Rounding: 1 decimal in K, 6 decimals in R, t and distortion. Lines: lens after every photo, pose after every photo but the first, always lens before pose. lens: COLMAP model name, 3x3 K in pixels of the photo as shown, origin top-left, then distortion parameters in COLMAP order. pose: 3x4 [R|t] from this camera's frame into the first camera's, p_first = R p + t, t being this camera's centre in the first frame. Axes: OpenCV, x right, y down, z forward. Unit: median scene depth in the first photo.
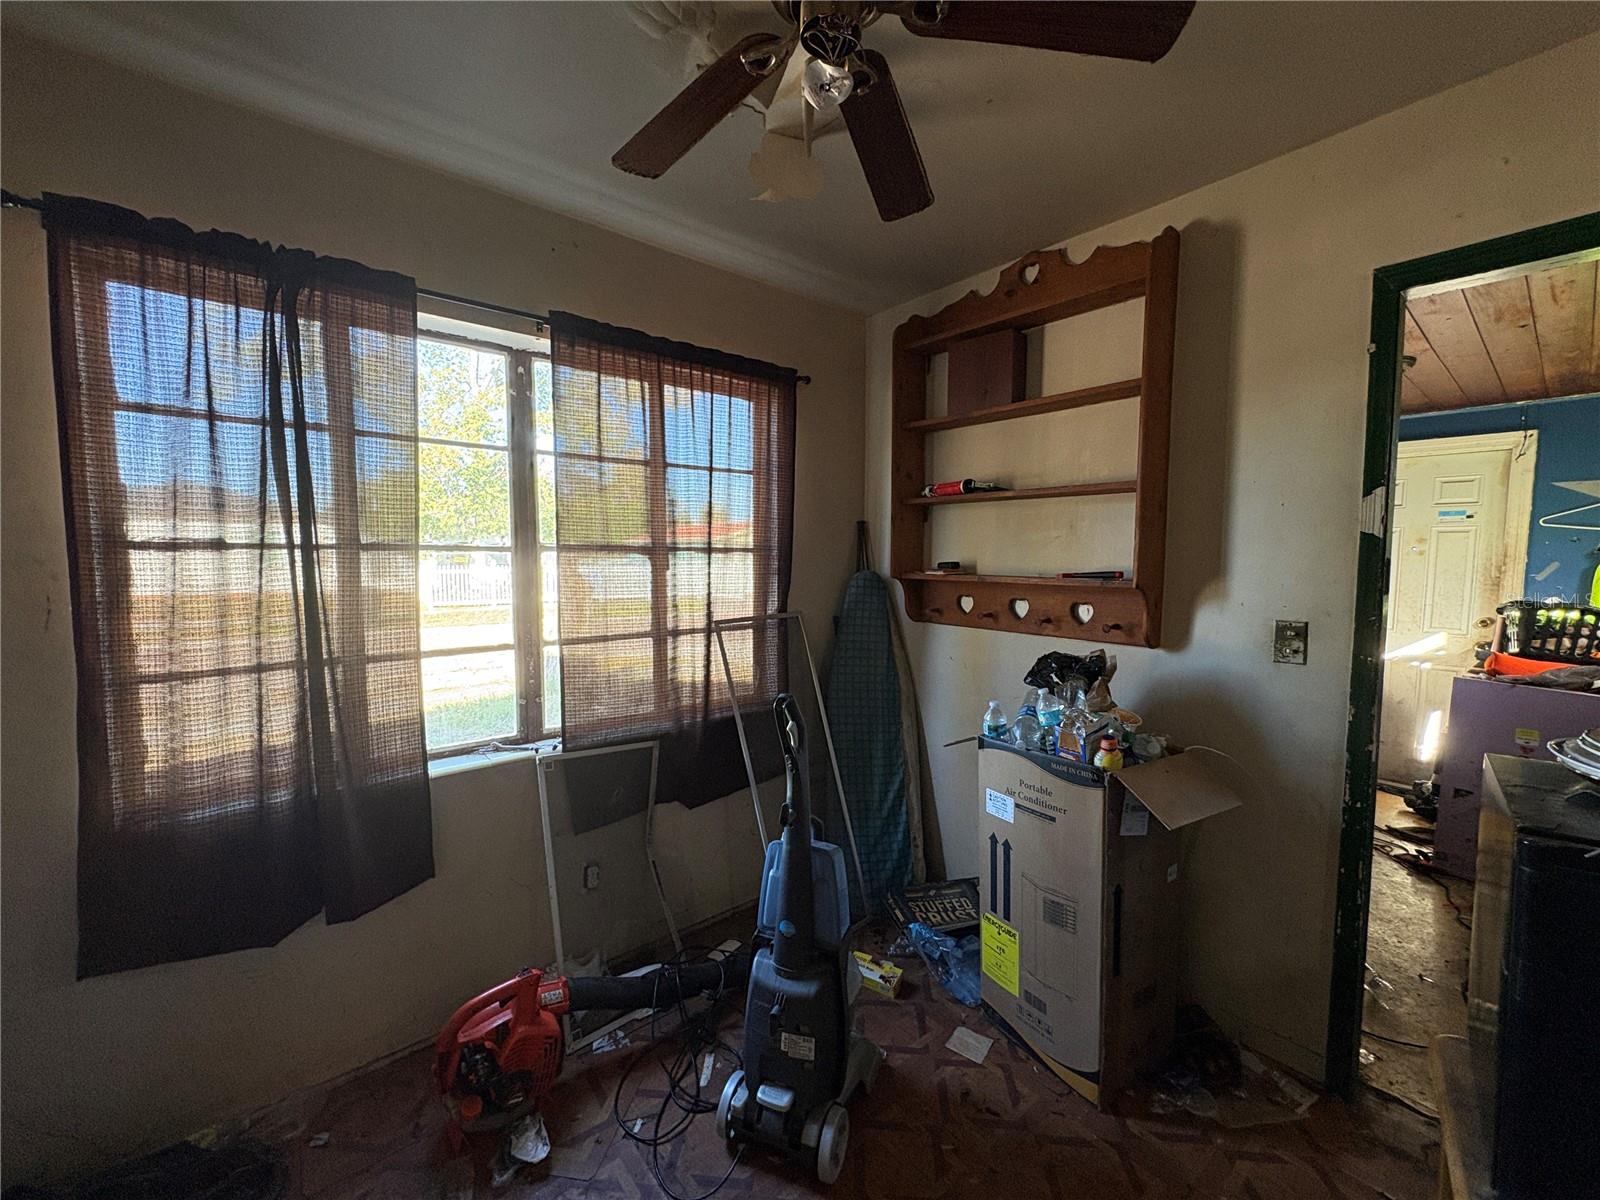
lens RADIAL K [[647.2, 0, 800.0], [0, 647.2, 600.0], [0, 0, 1]] dist [0.000239, -0.000086]
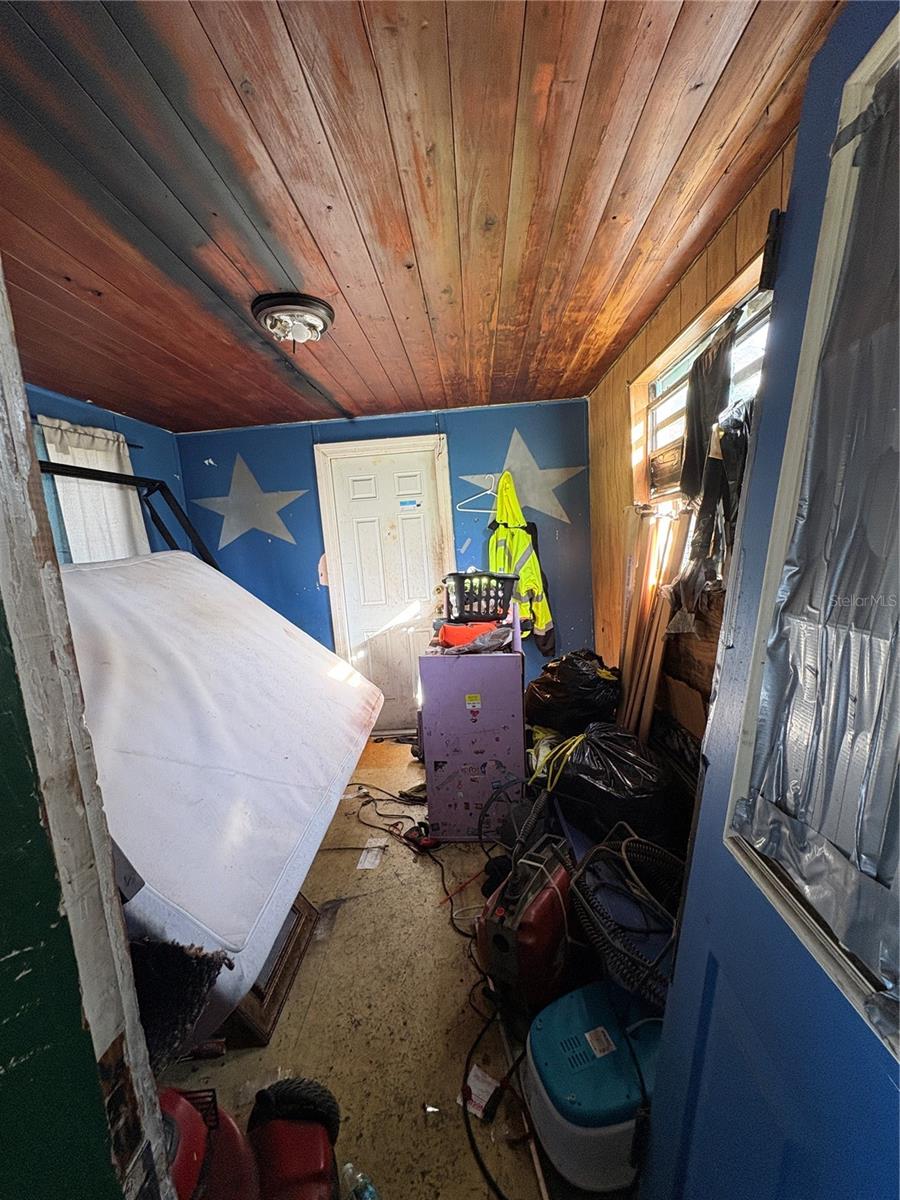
lens RADIAL K [[485.4, 0, 450.0], [0, 485.4, 600.0], [0, 0, 1]] dist [0.000239, -0.000086]
pose [[0.675749, -0.150685, 0.721566, 0.467464], [0.134861, 0.987634, 0.079950, -0.021405], [-0.724690, 0.043284, 0.687714, 0.403187]]
